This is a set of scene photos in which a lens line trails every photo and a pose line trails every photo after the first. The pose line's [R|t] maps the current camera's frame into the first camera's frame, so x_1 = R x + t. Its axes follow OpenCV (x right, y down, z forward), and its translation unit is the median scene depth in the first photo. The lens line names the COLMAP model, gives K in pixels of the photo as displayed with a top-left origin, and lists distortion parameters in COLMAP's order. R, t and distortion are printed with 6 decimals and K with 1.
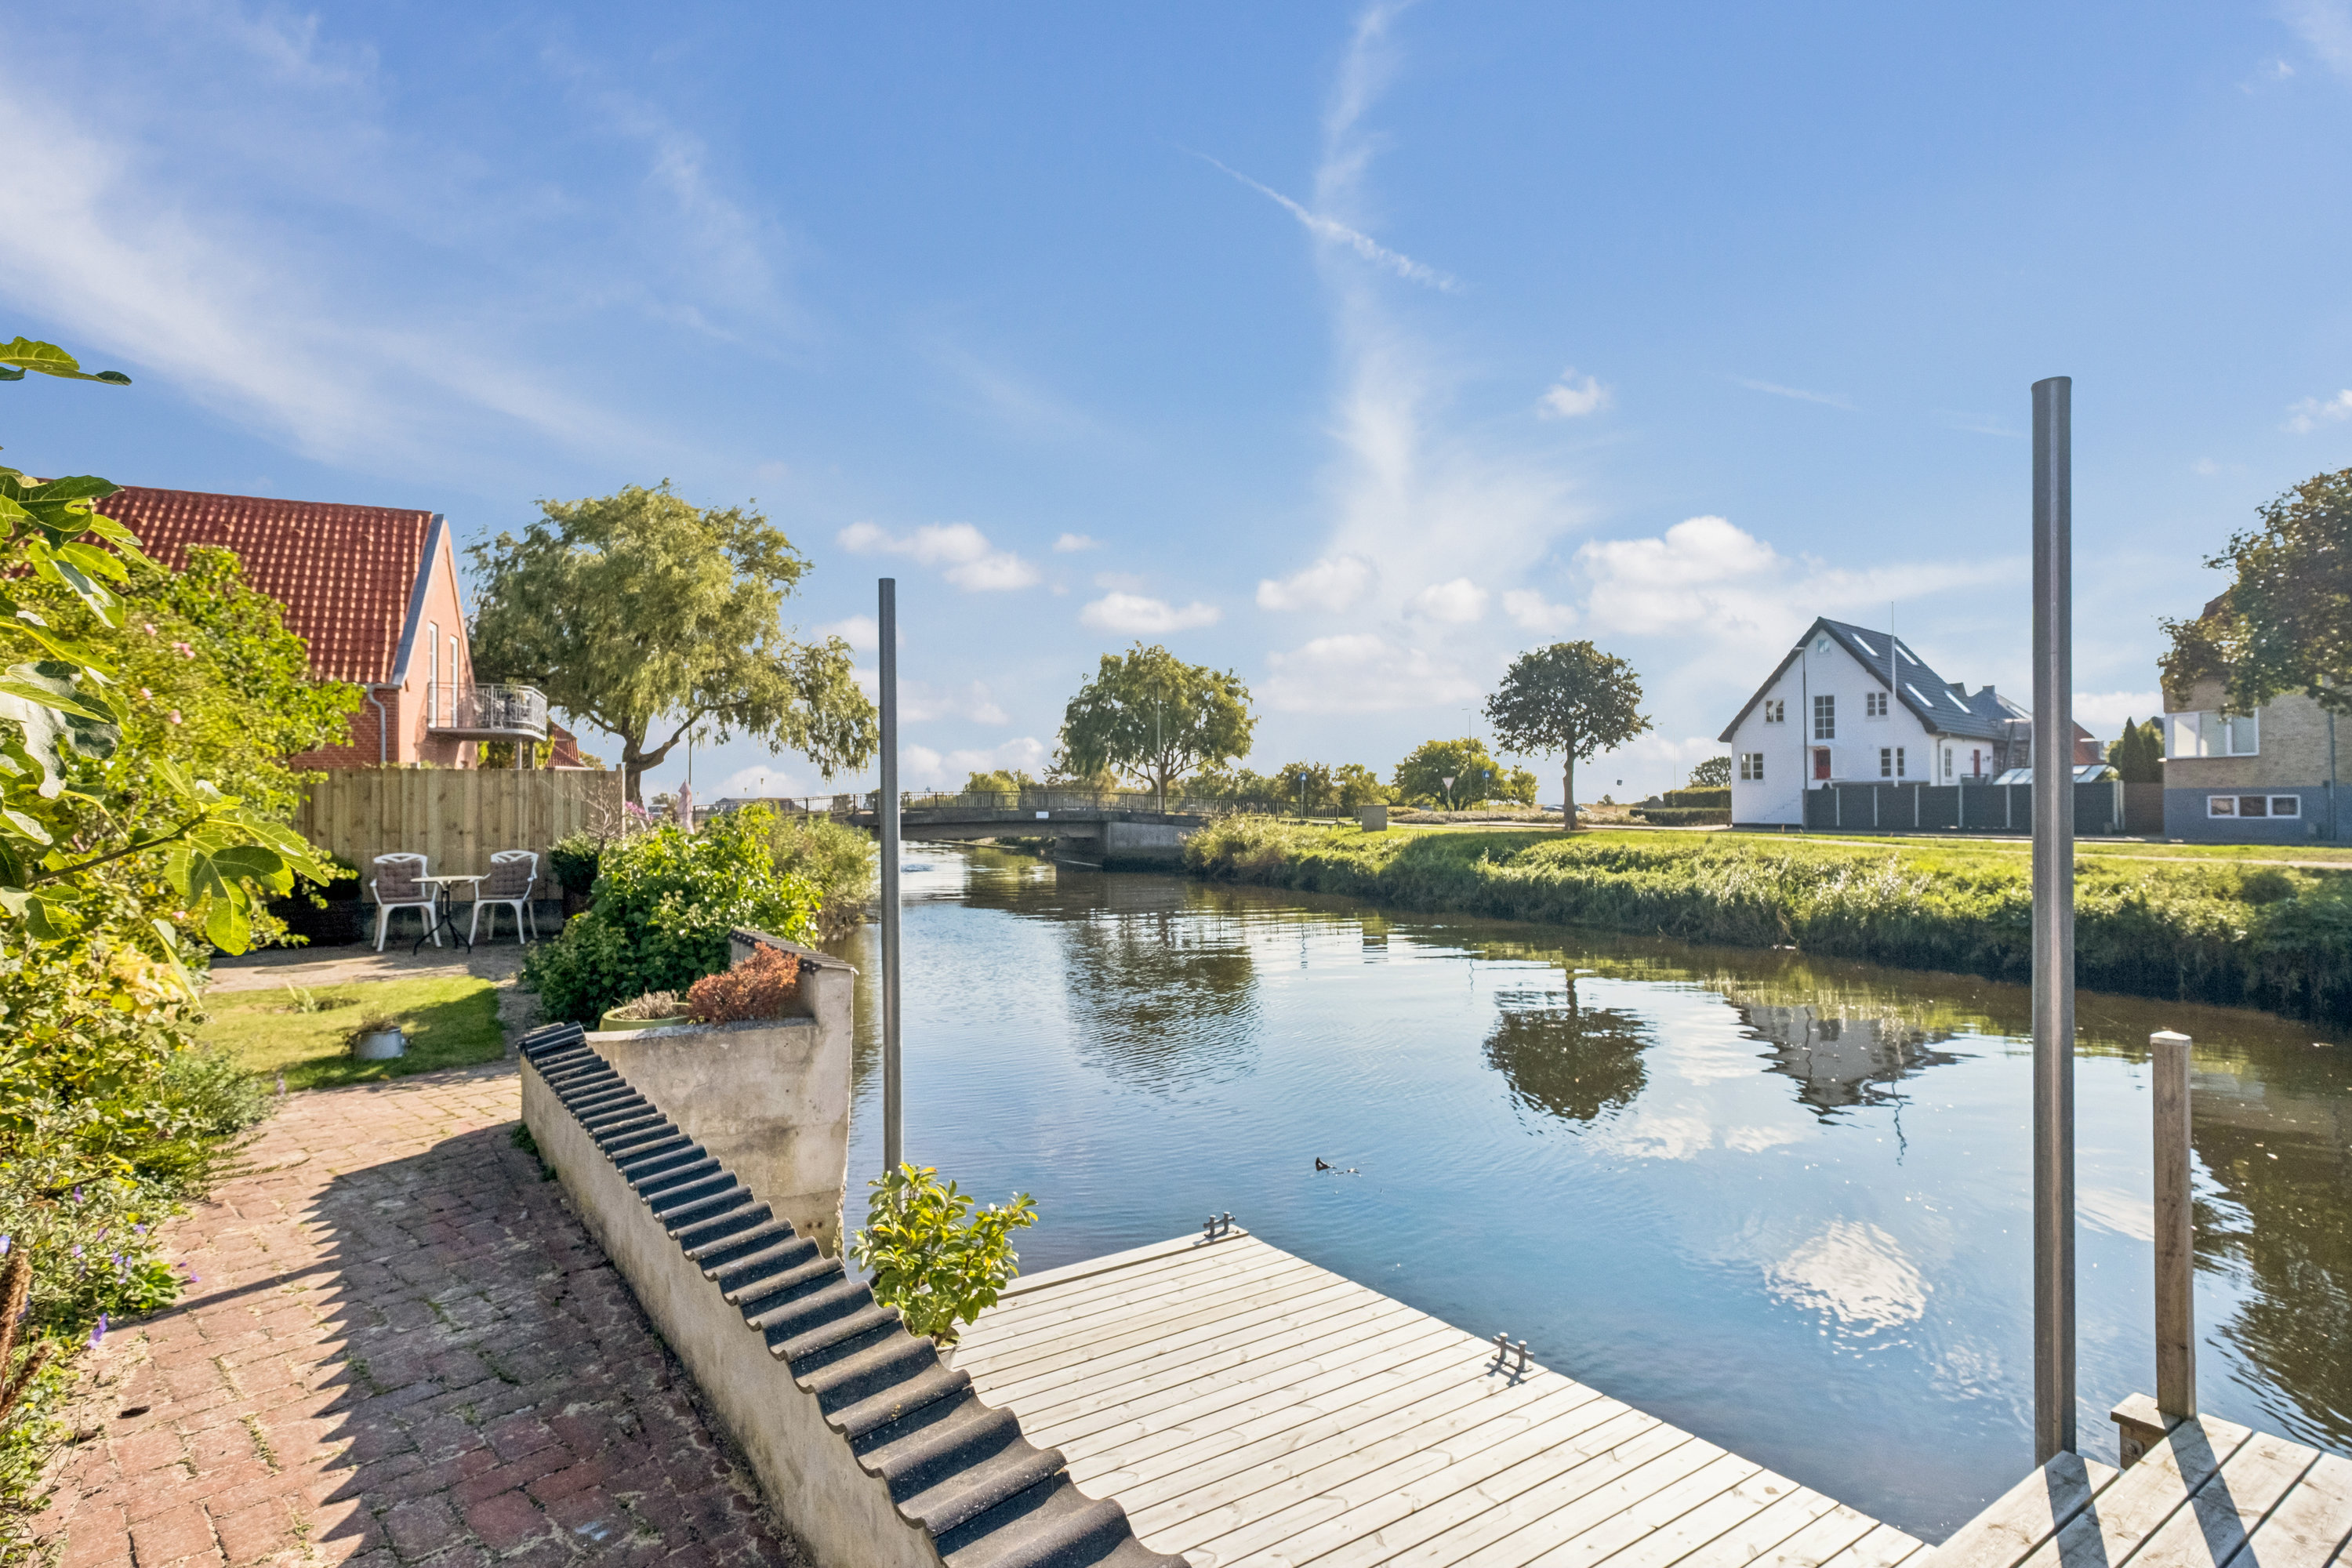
lens RADIAL K [[1218.9, 0, 1173.1], [0, 1218.9, 794.0], [0, 0, 1]] dist [0.002104, 0.000591]
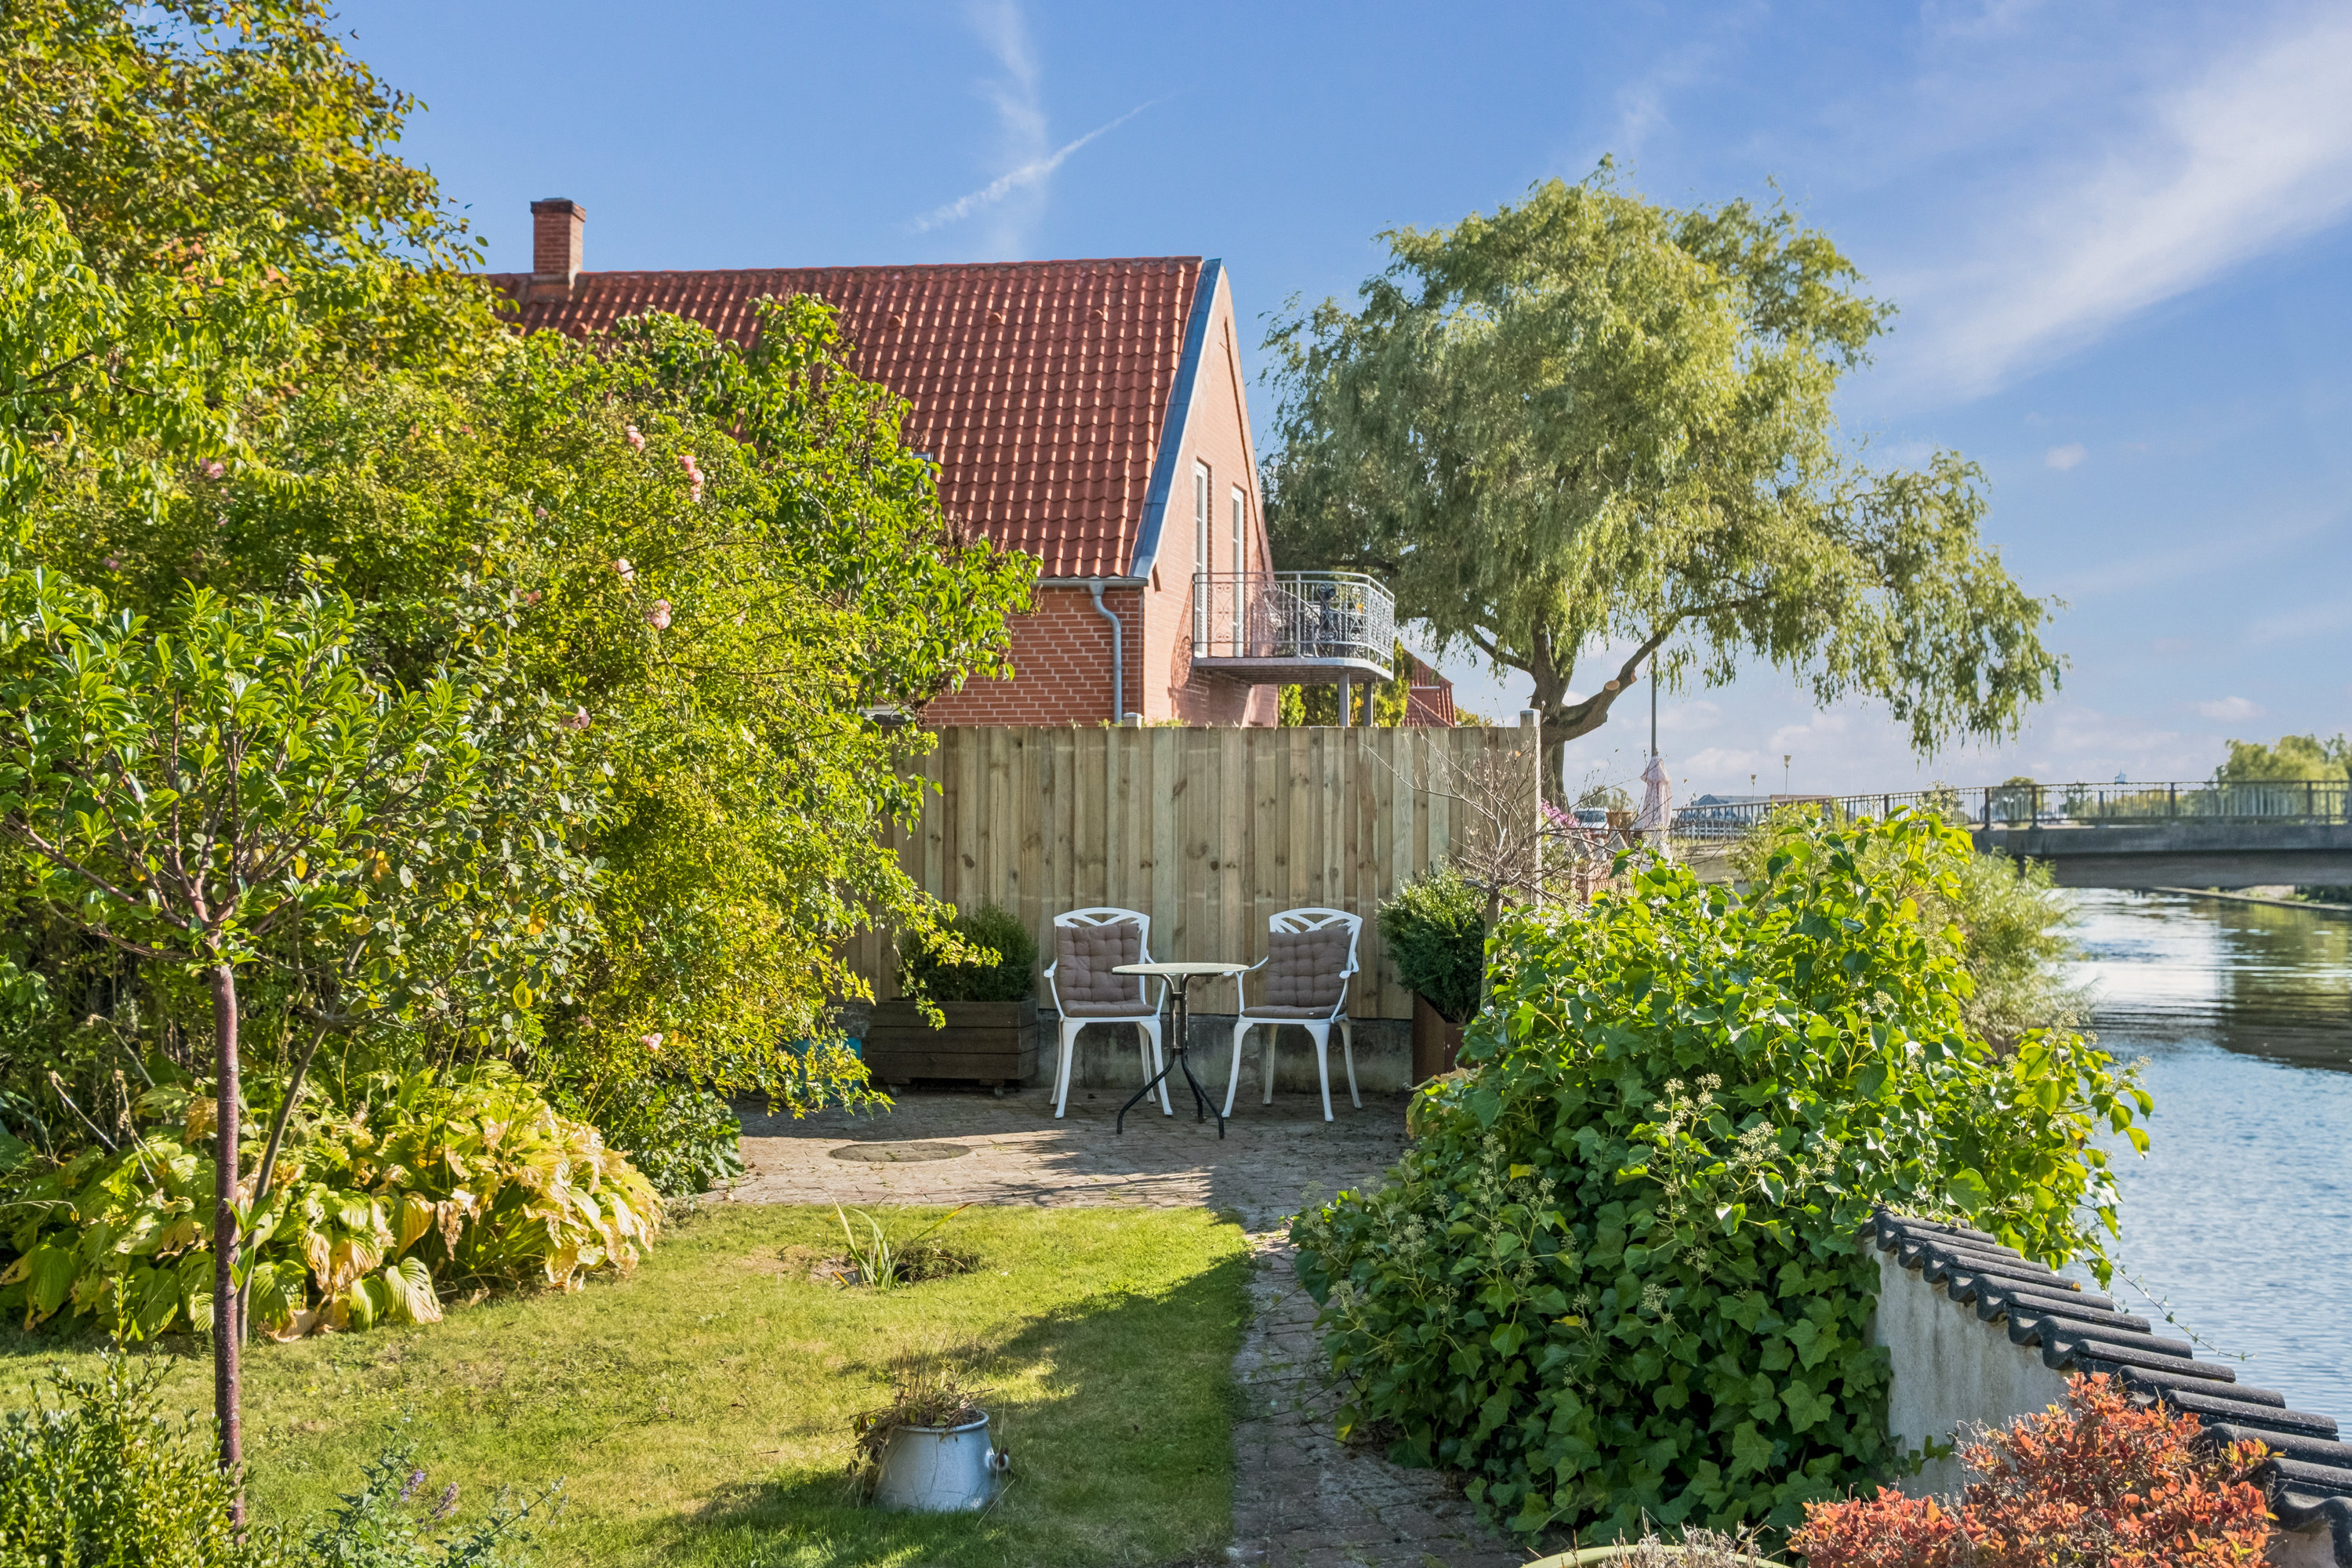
lens RADIAL K [[2420.6, 0, 1175.9], [0, 2420.6, 694.2], [0, 0, 1]] dist [-0.007688, -0.002504]
pose [[0.842493, -0.019950, -0.538337, -0.045429], [-0.000969, 0.999256, -0.038547, 0.001101], [0.538706, 0.032997, 0.841847, 0.097896]]
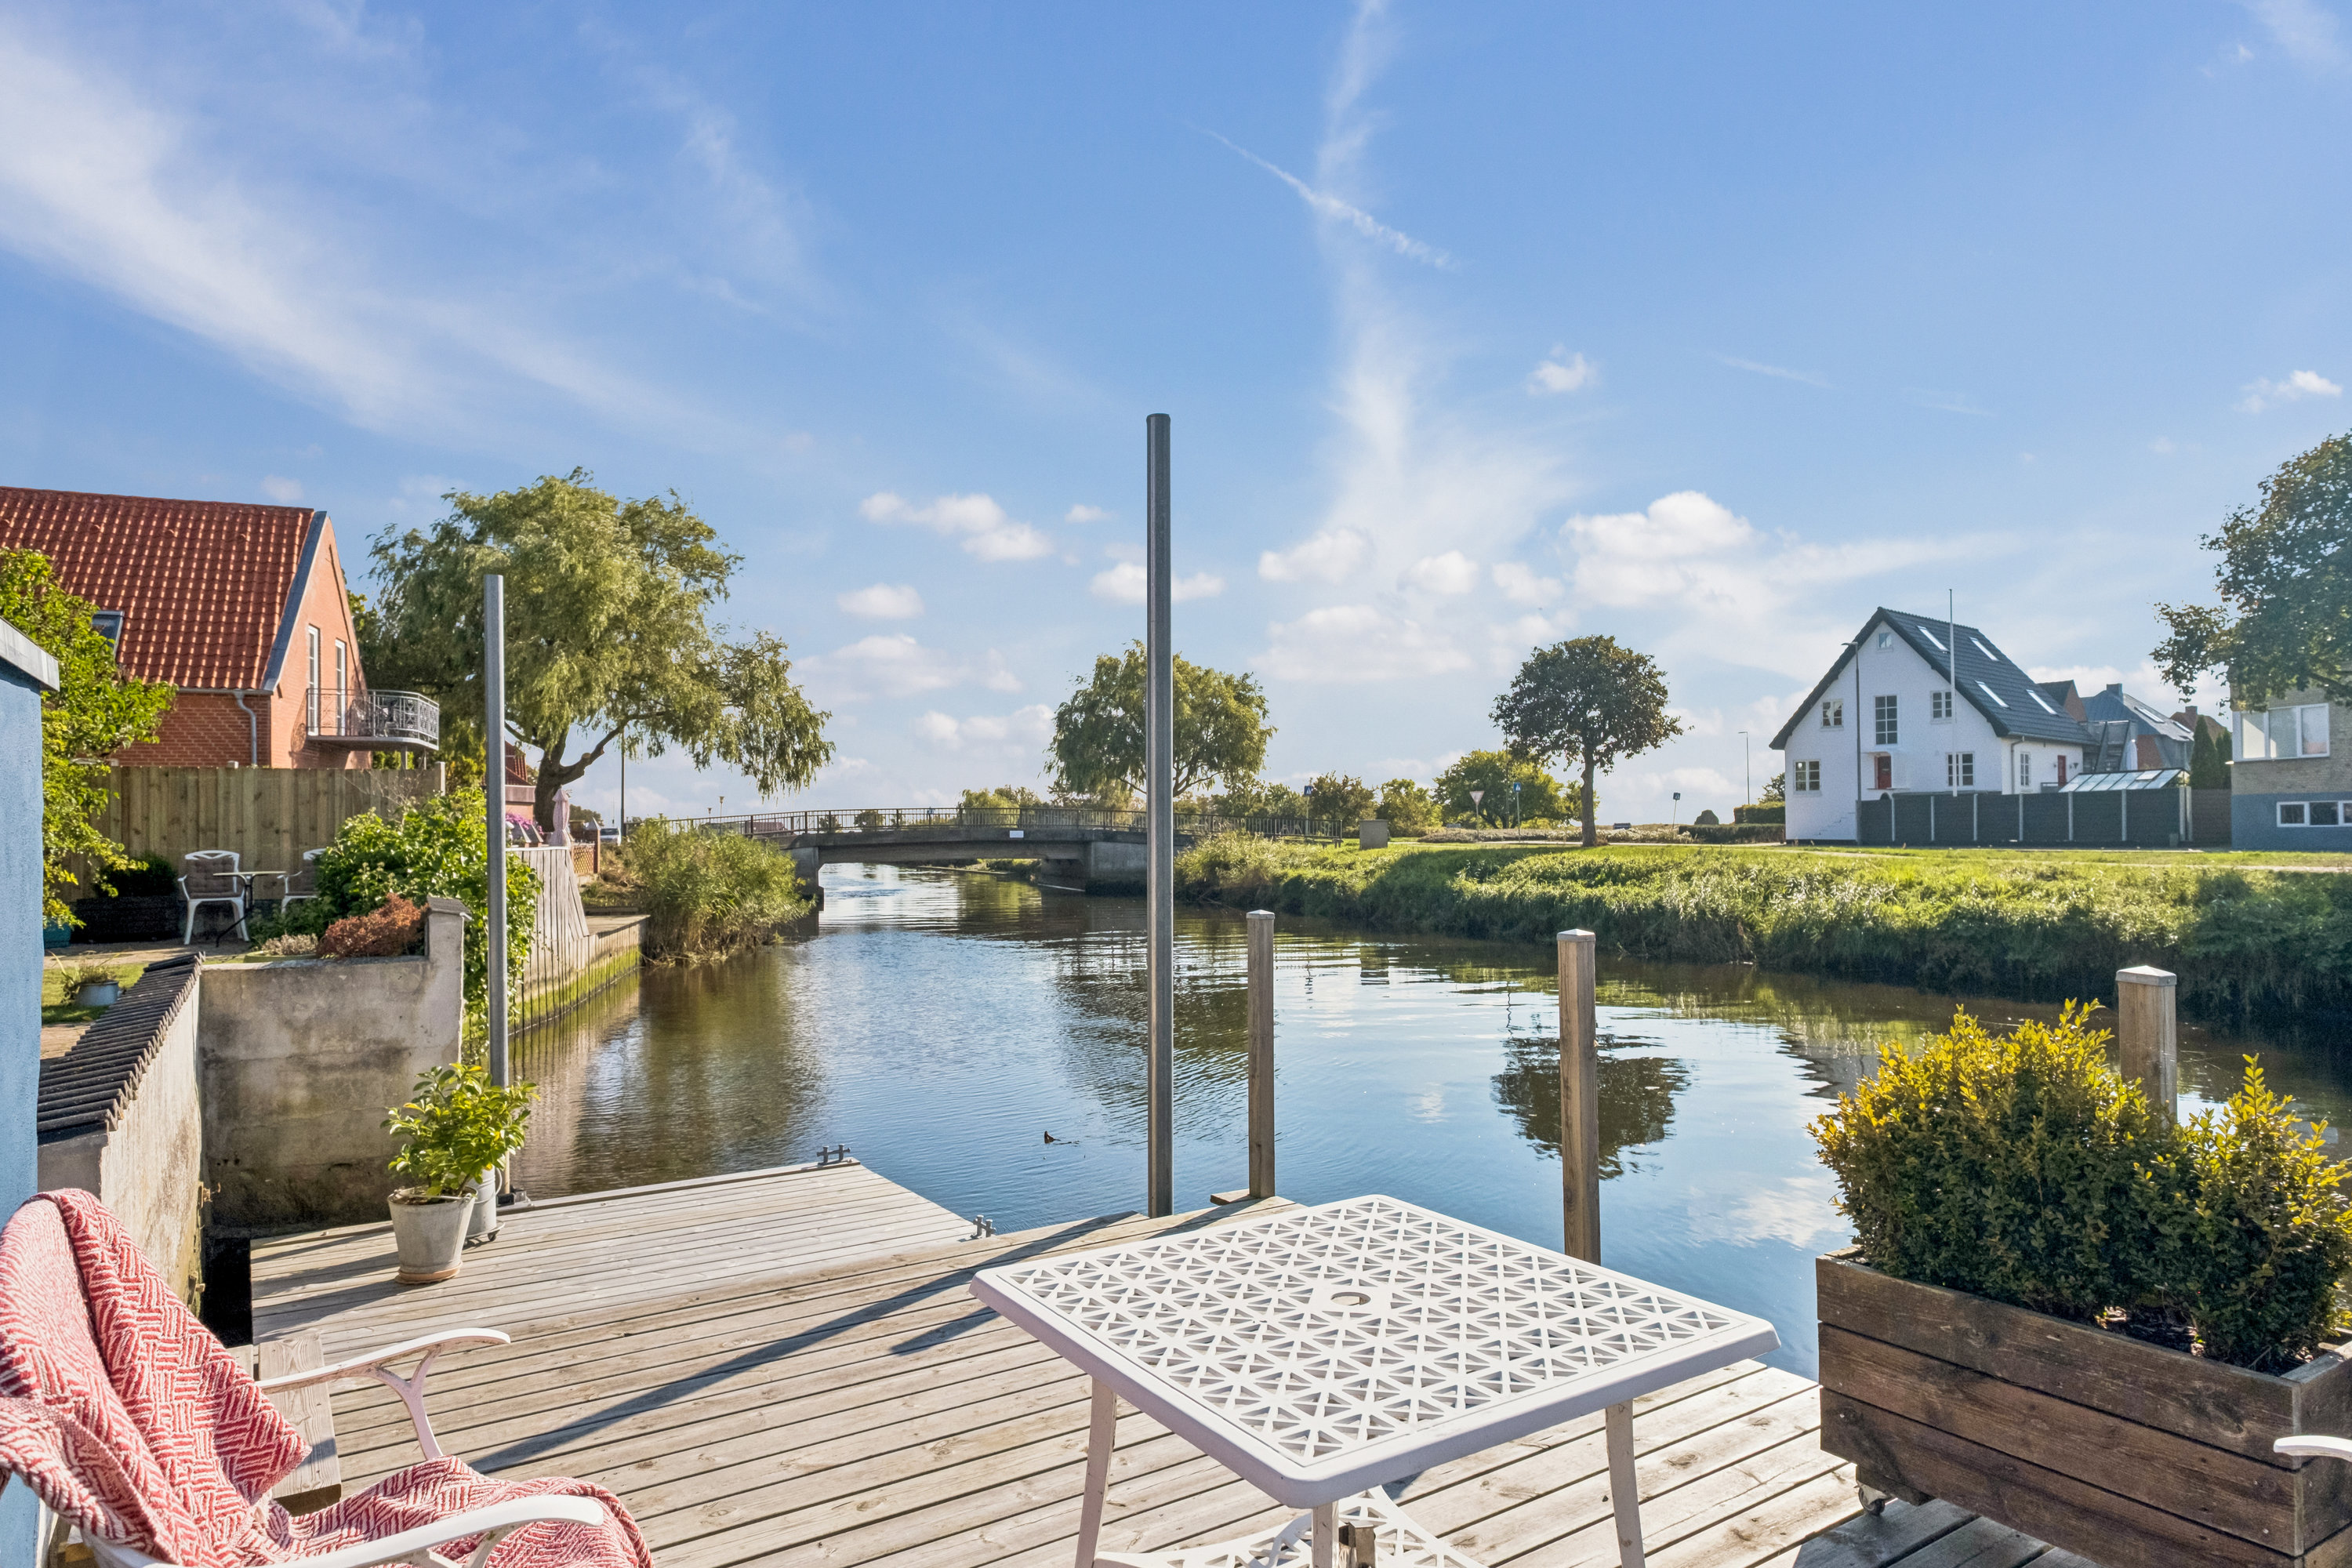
lens RADIAL K [[1386.2, 0, 1178.7], [0, 1386.2, 821.1], [0, 0, 1]] dist [-0.000389, 0.004930]
pose [[0.999589, -0.004933, -0.028240, 0.086501], [0.005017, 0.999983, 0.002913, 0.010670], [0.028225, -0.003054, 0.999597, -0.055691]]
